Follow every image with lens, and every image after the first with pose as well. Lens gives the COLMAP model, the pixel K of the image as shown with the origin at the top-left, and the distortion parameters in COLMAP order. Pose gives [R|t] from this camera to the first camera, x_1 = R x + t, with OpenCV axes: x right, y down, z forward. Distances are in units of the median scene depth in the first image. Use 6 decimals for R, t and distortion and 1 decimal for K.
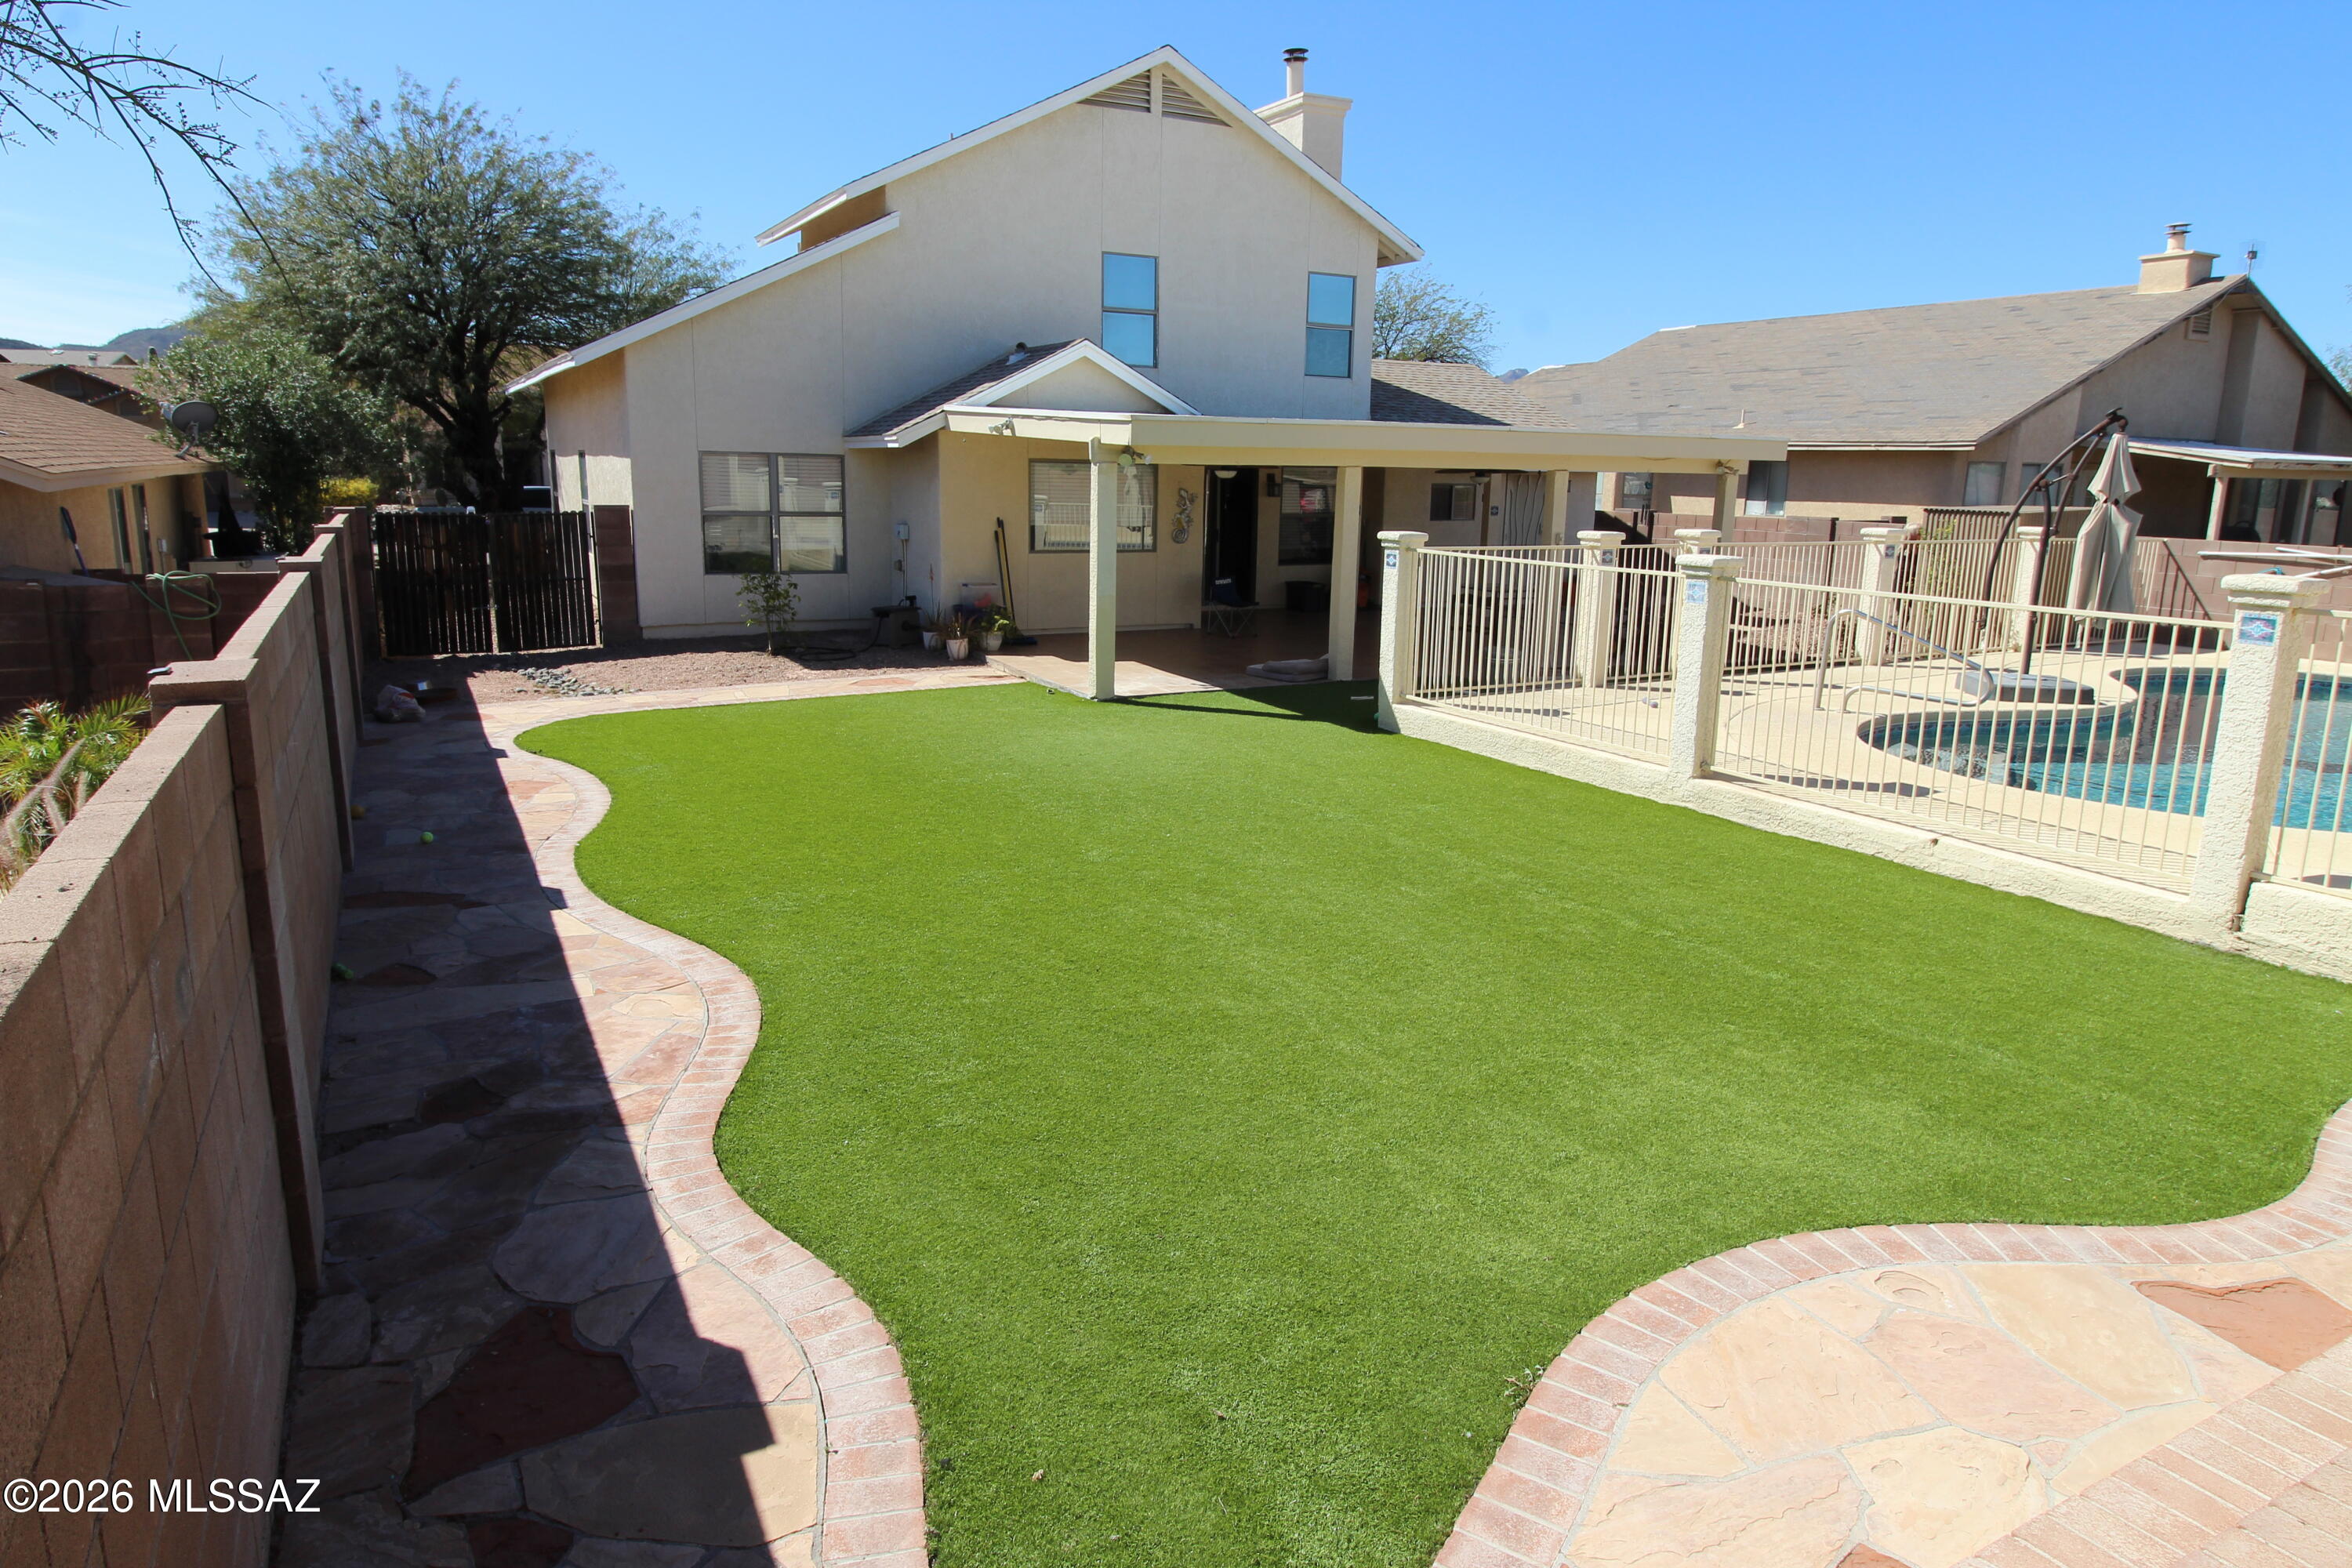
lens RADIAL K [[1421.5, 0, 1176.0], [0, 1421.5, 784.0], [0, 0, 1]] dist [-0.016656, -0.001623]
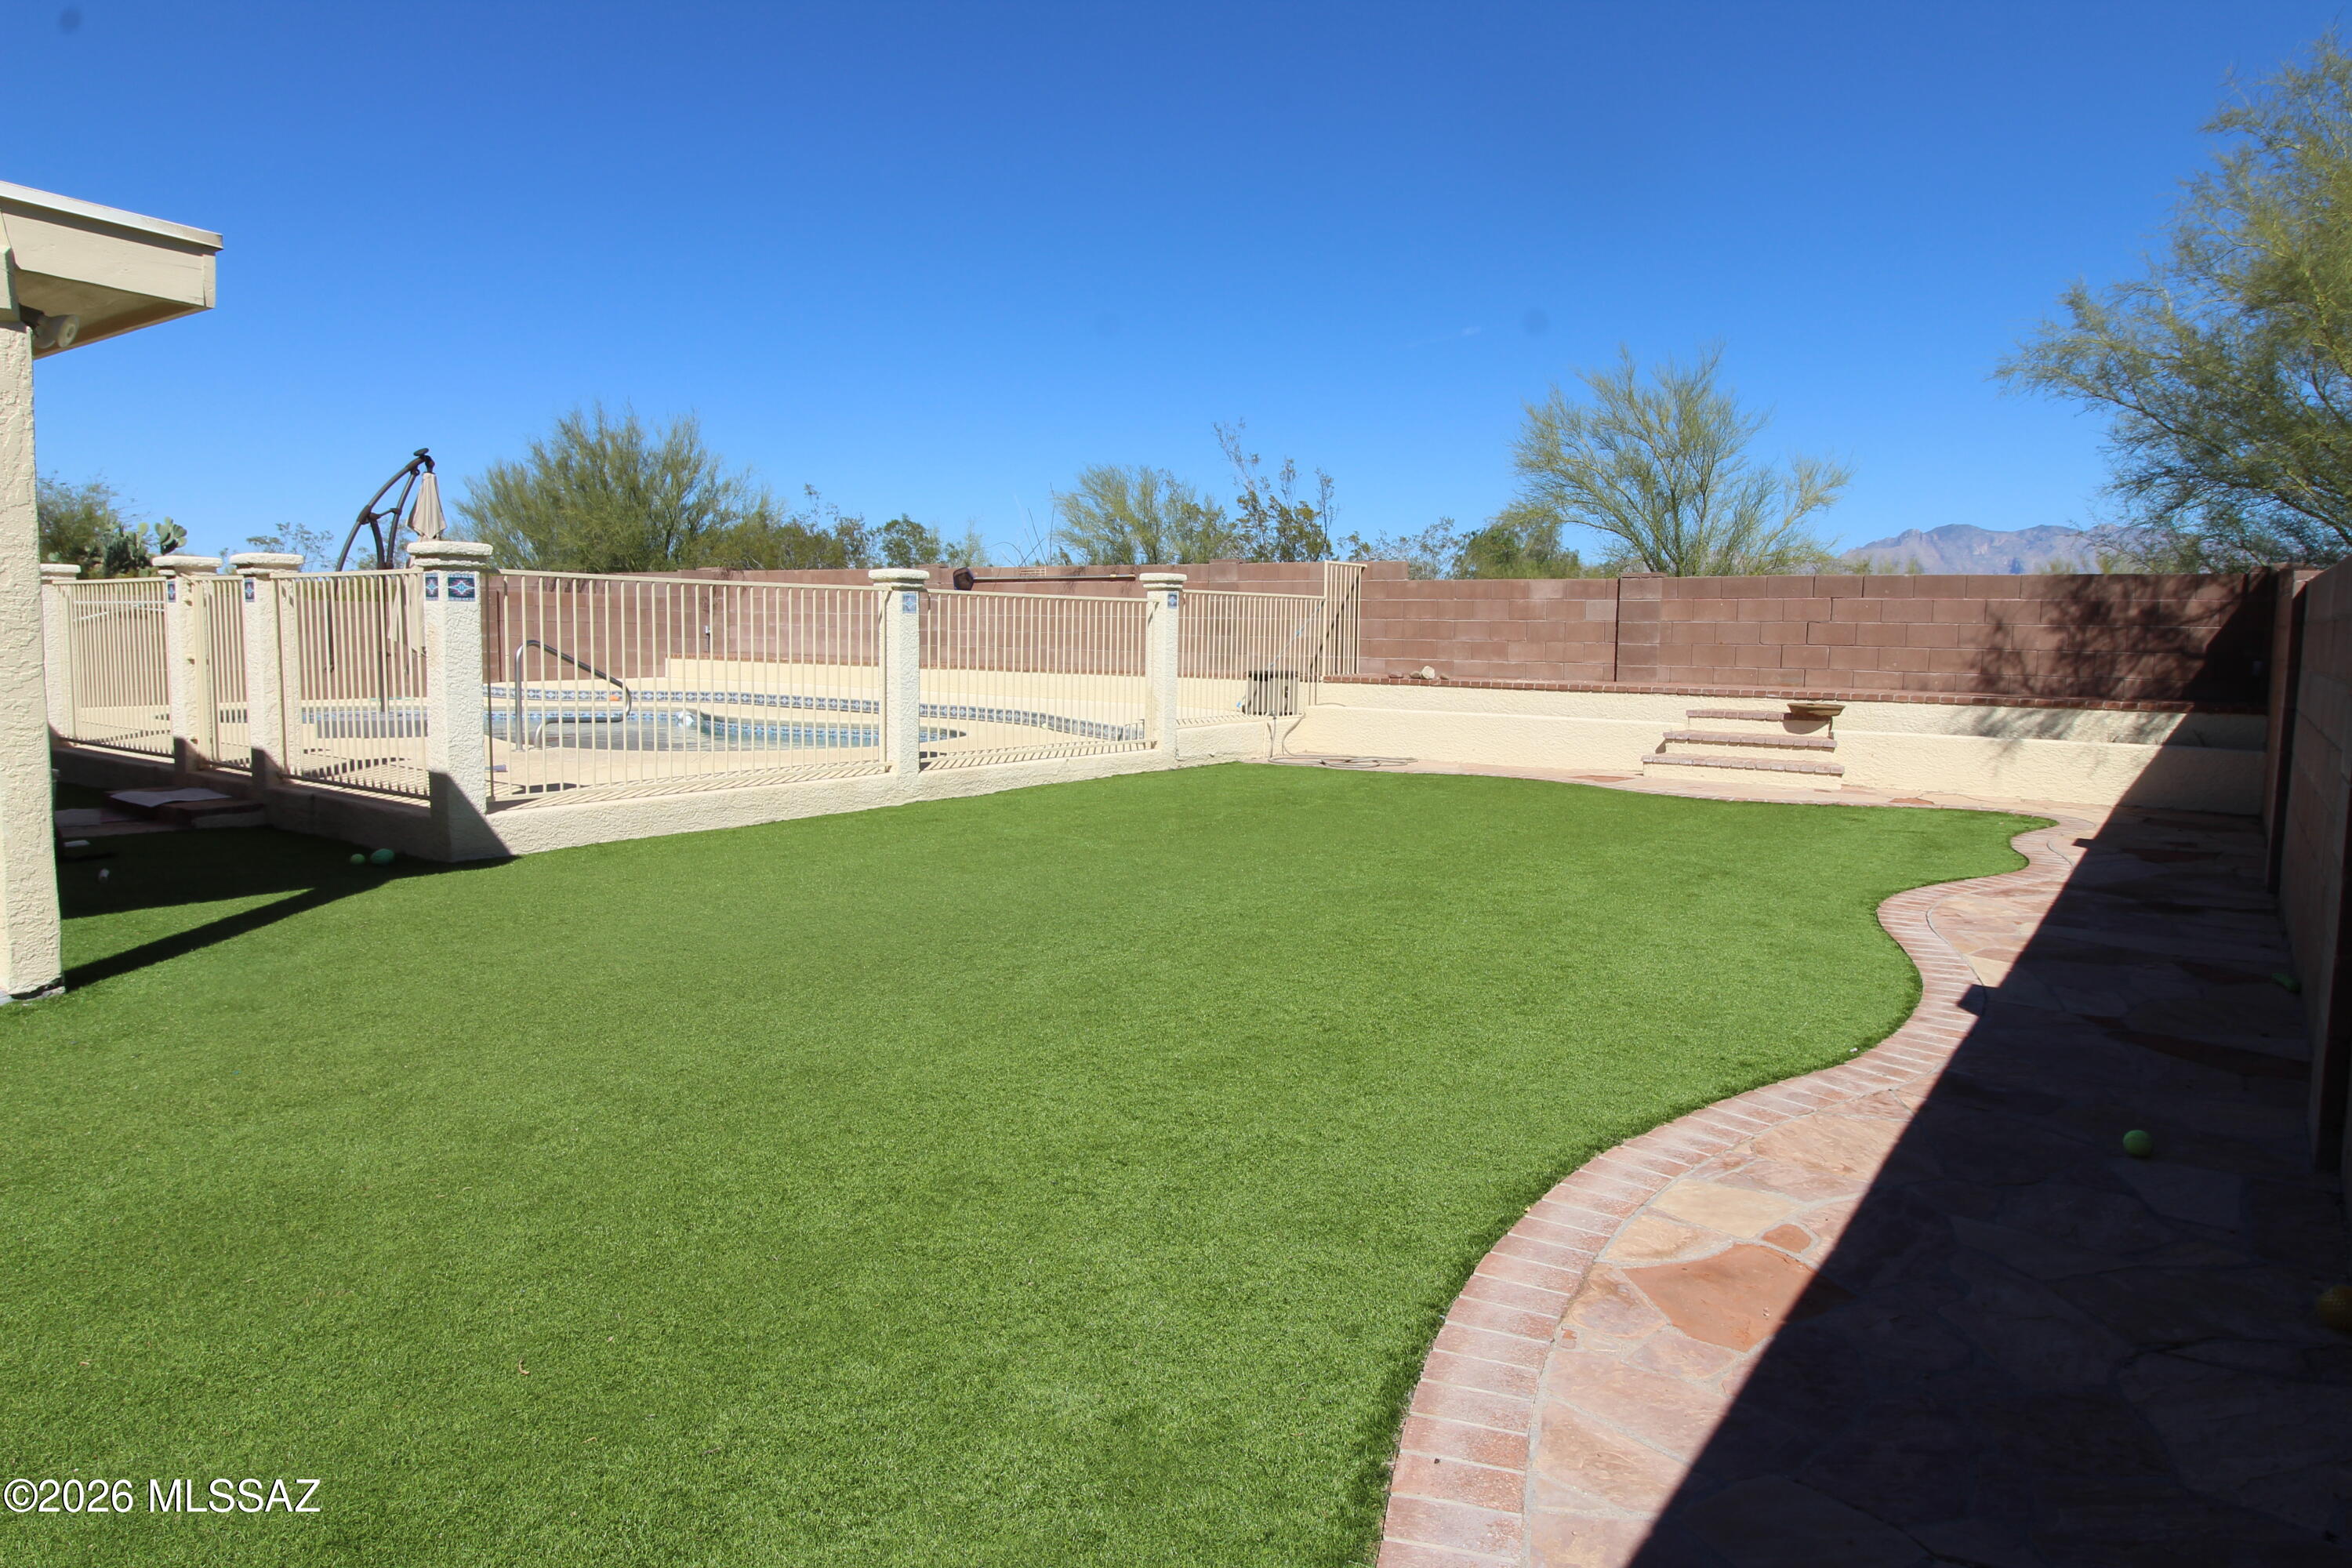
lens RADIAL K [[1421.5, 0, 1176.0], [0, 1421.5, 784.0], [0, 0, 1]] dist [-0.016656, -0.001623]
pose [[-0.430584, -0.116364, 0.895018, -0.293186], [0.174924, 0.962092, 0.209239, -0.079663], [-0.885437, 0.246655, -0.393906, 0.526381]]
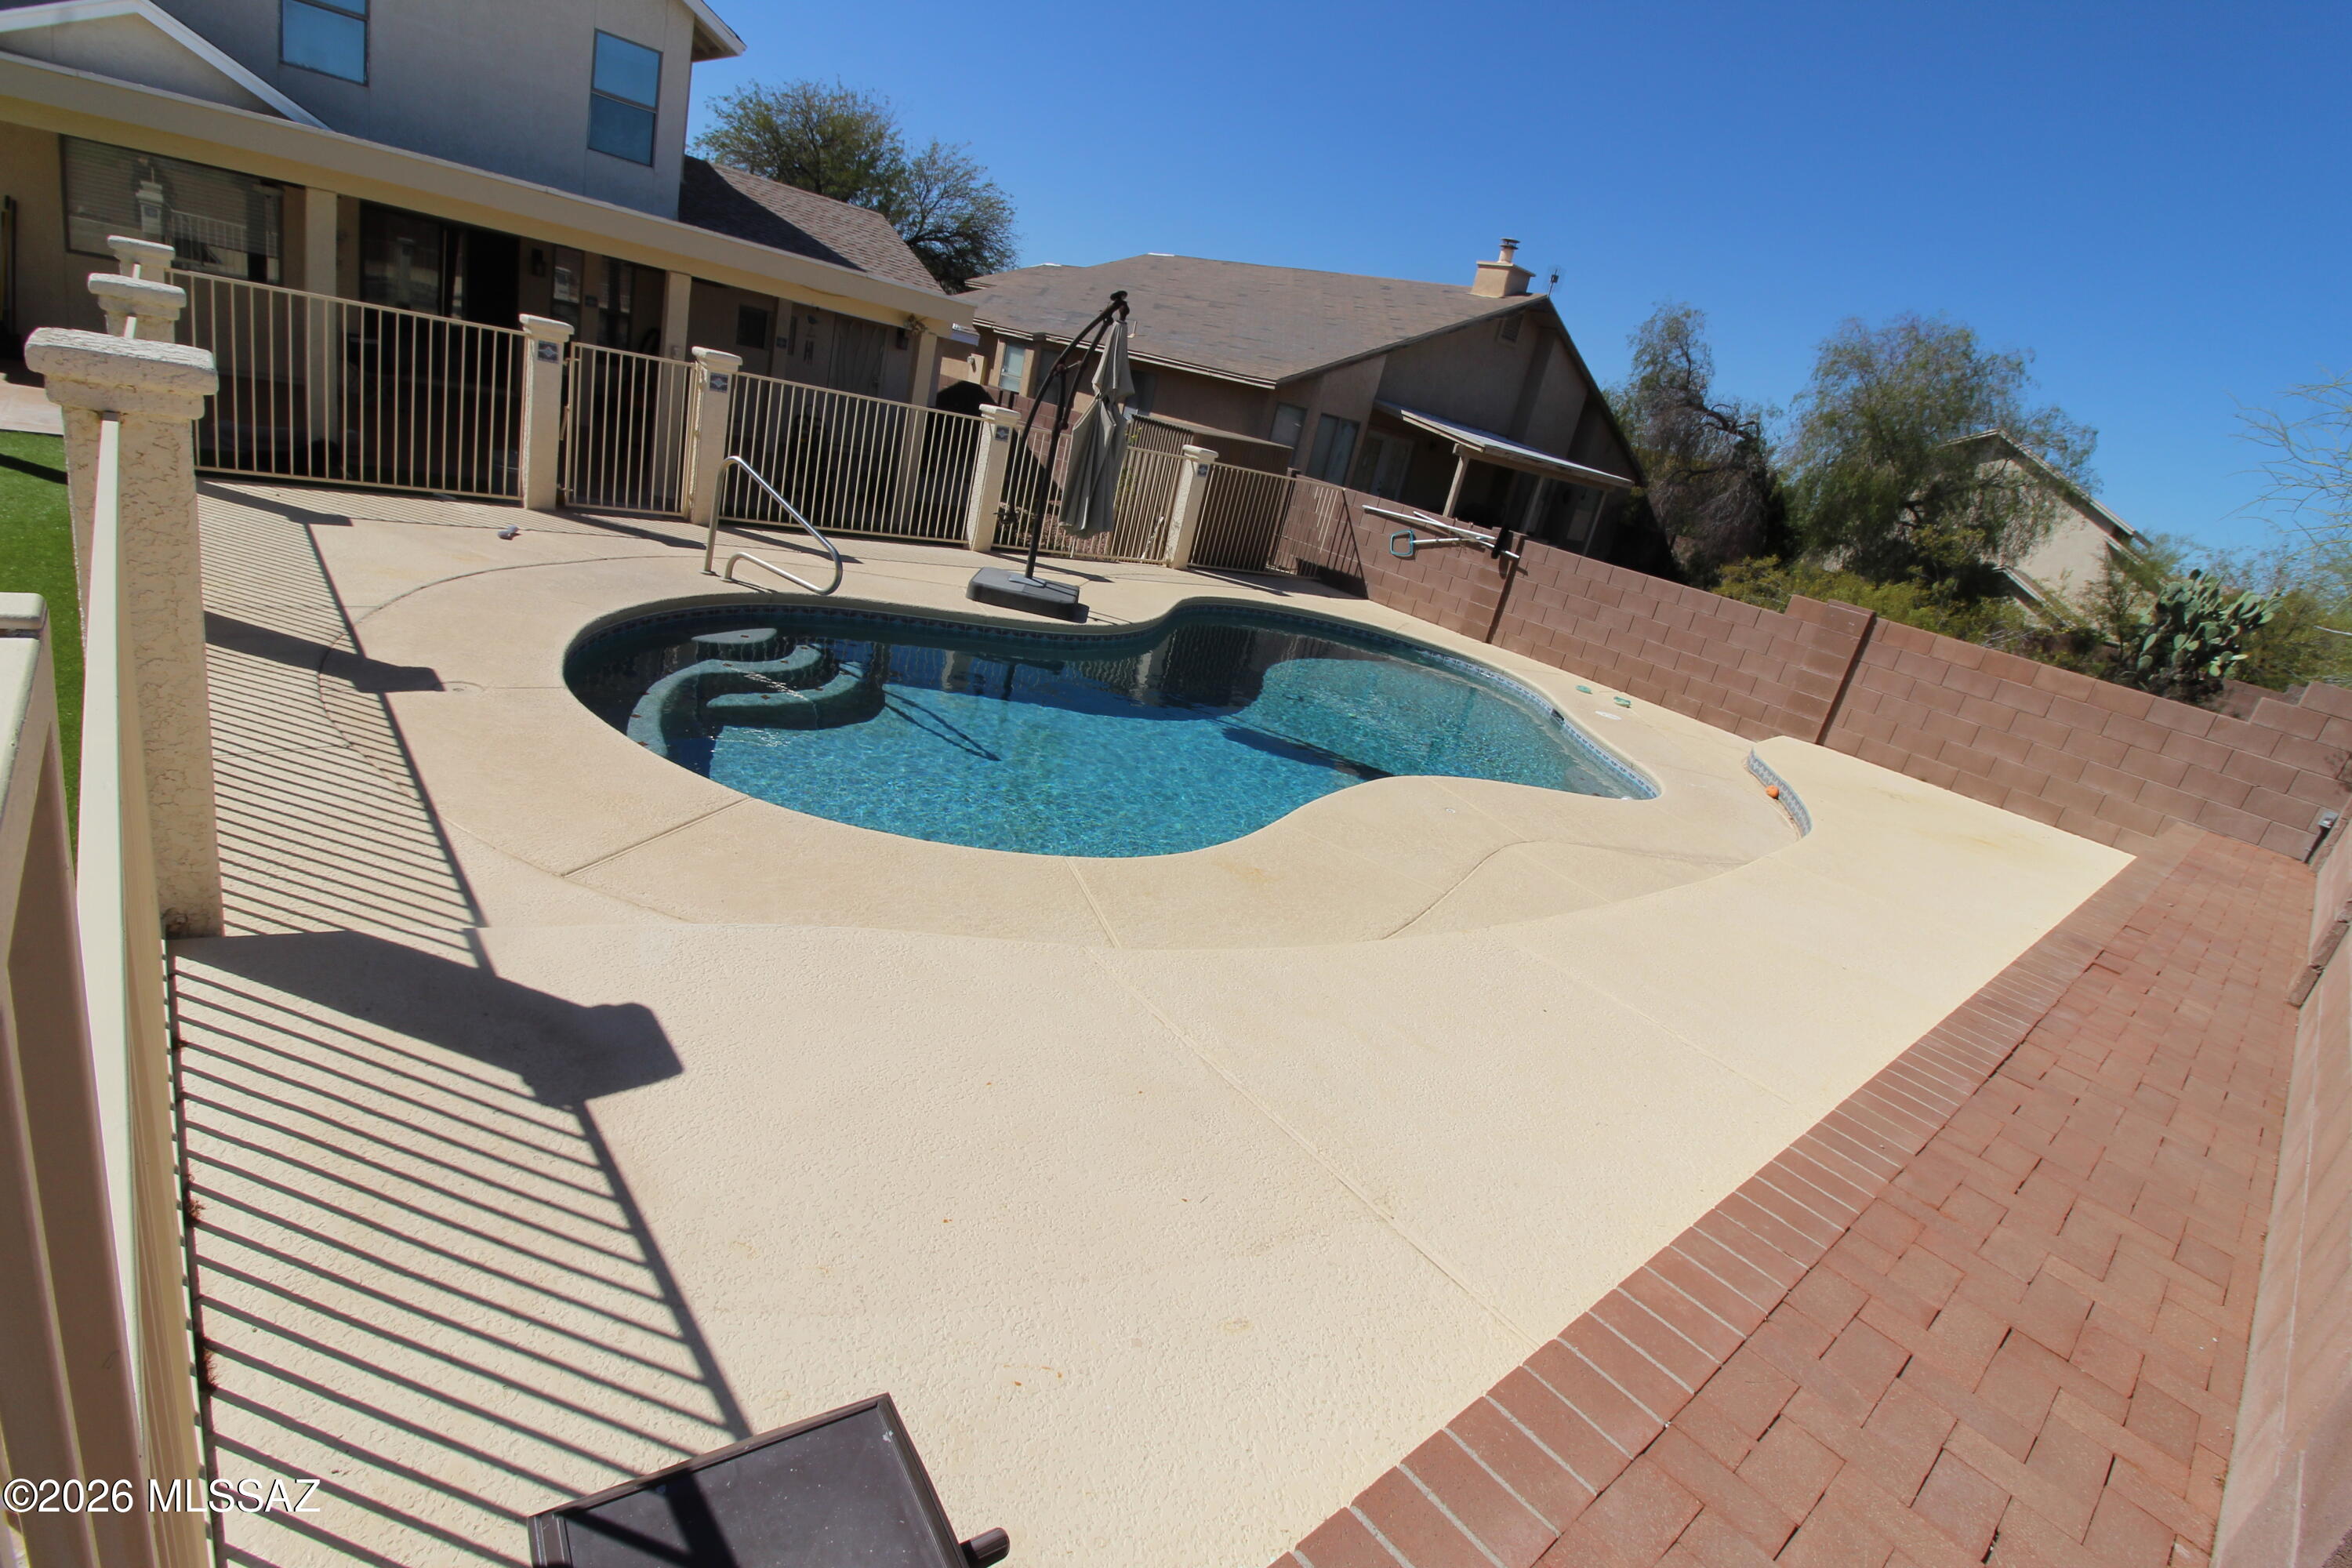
lens RADIAL K [[1092.2, 0, 1176.0], [0, 1092.2, 784.0], [0, 0, 1]] dist [0.000789, -0.014319]
pose [[0.954577, 0.116458, 0.274263, 0.294128], [-0.155798, 0.979686, 0.126263, -0.029093], [-0.253987, -0.163257, 0.953330, 0.151760]]
